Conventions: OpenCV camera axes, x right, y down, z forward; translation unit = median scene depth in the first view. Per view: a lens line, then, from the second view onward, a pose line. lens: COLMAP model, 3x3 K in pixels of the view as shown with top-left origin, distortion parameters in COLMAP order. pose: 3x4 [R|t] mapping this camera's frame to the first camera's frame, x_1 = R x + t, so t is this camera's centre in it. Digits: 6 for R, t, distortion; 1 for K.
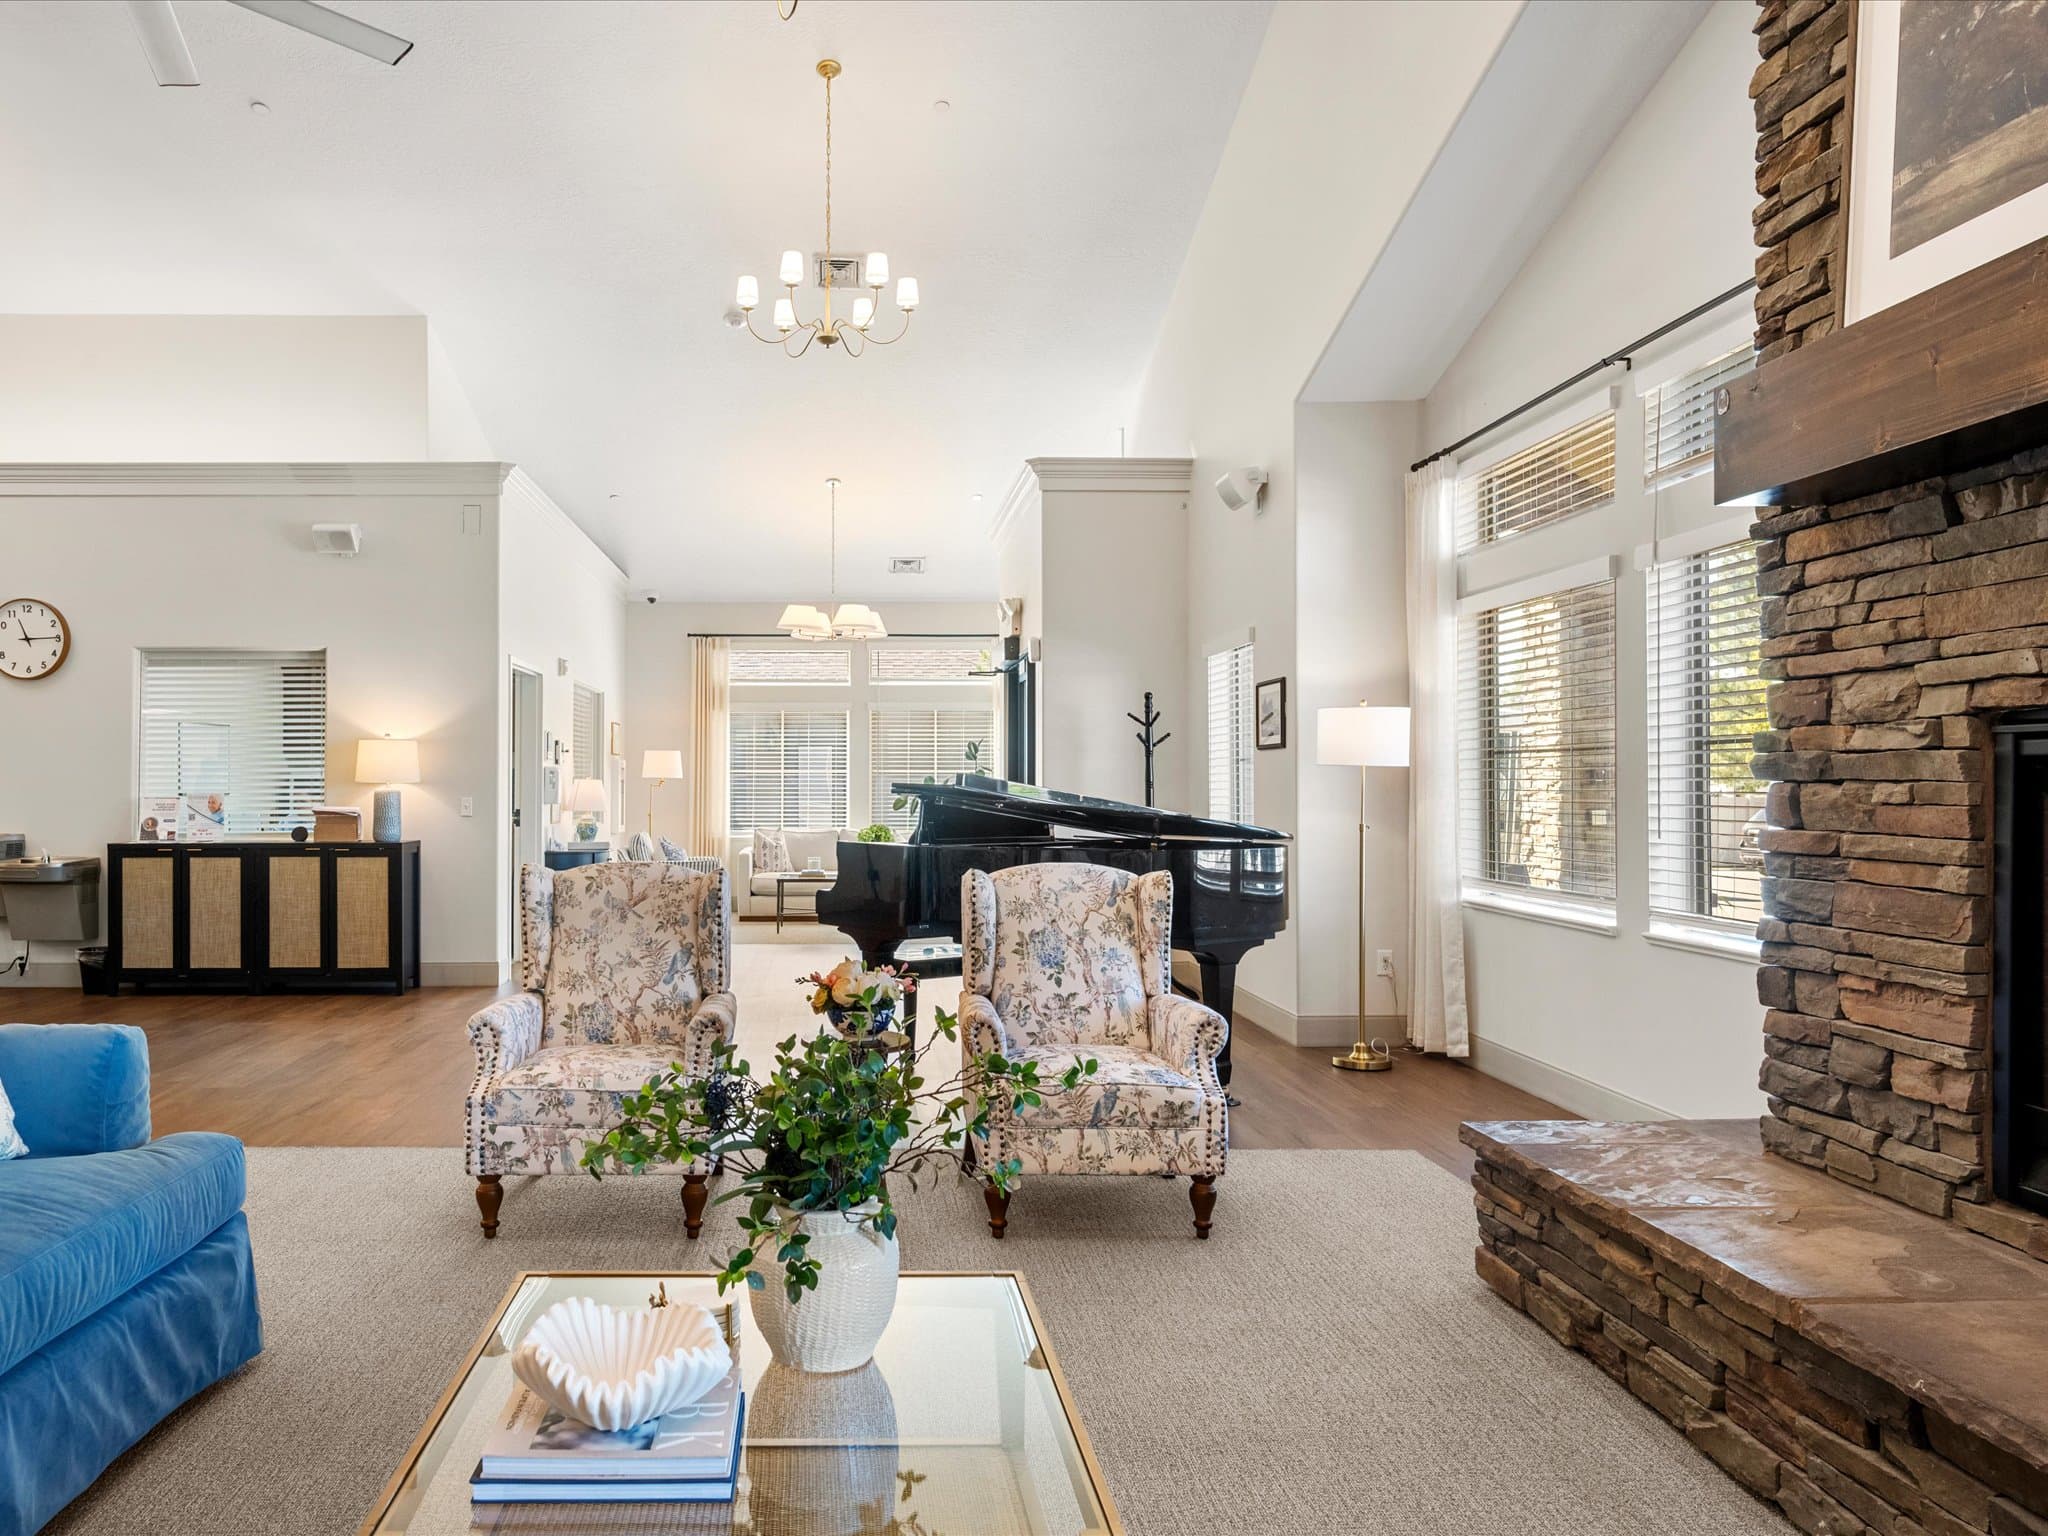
lens RADIAL K [[1314.5, 0, 1016.2], [0, 1314.5, 785.3], [0, 0, 1]] dist [-0.025826, 0.025659]
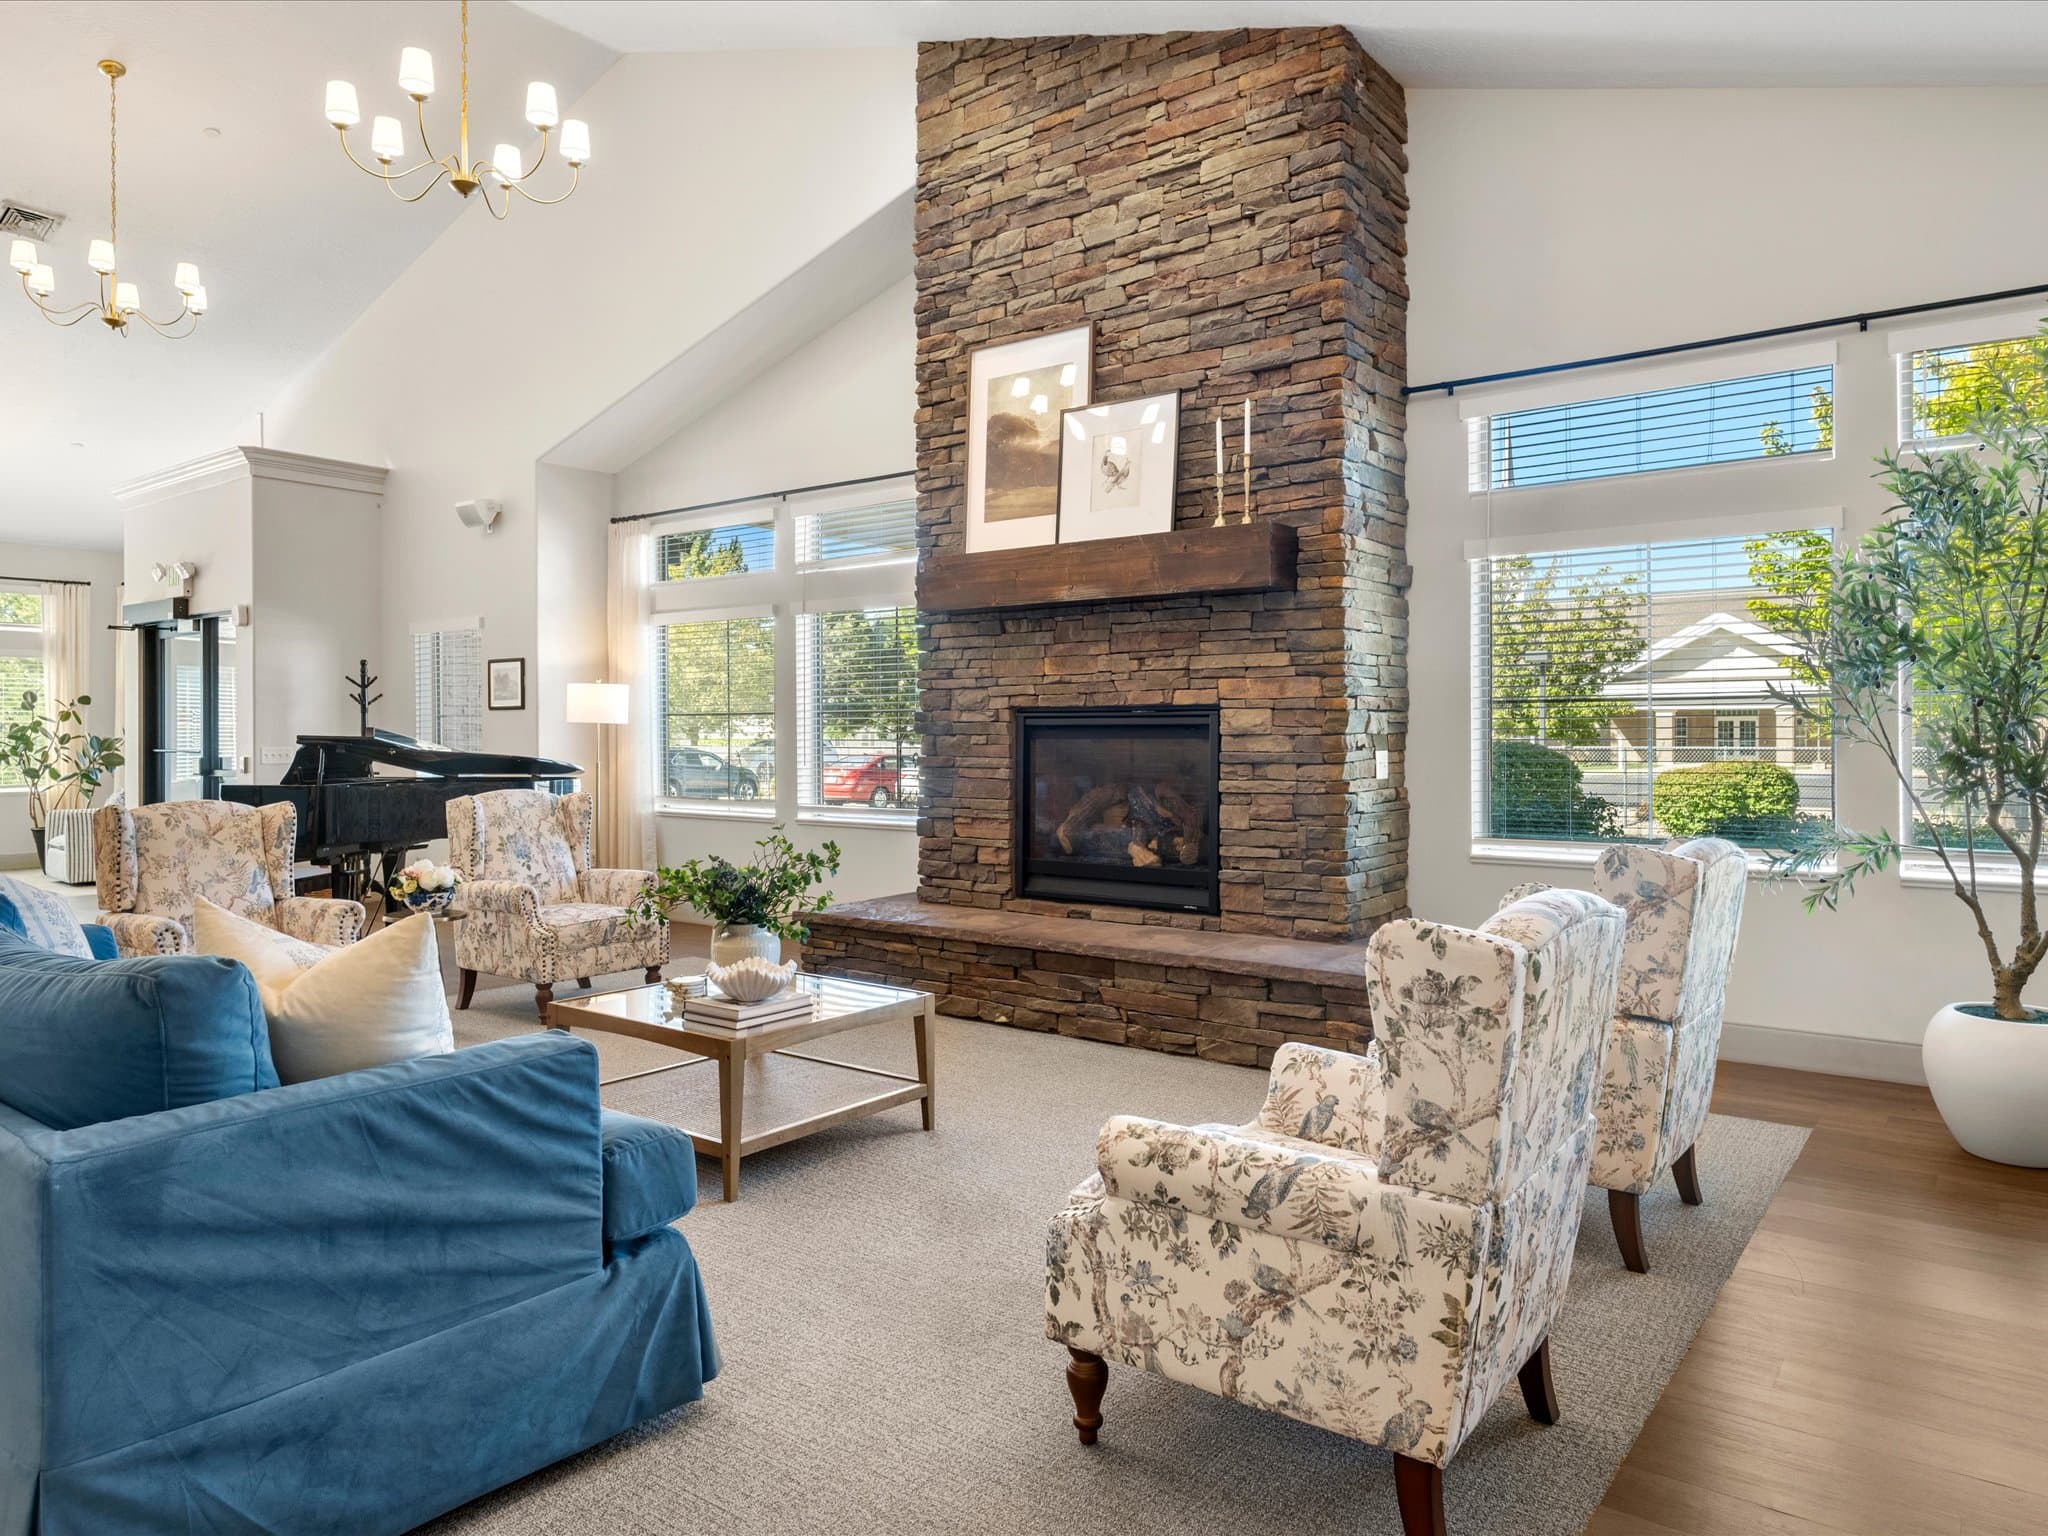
lens RADIAL K [[1314.5, 0, 1027.7], [0, 1314.5, 751.1], [0, 0, 1]] dist [-0.025826, 0.025659]
pose [[0.605379, -0.011339, 0.795856, -0.923651], [0.000689, 0.999906, 0.013723, -0.004762], [-0.795937, -0.007760, 0.605330, -0.416486]]
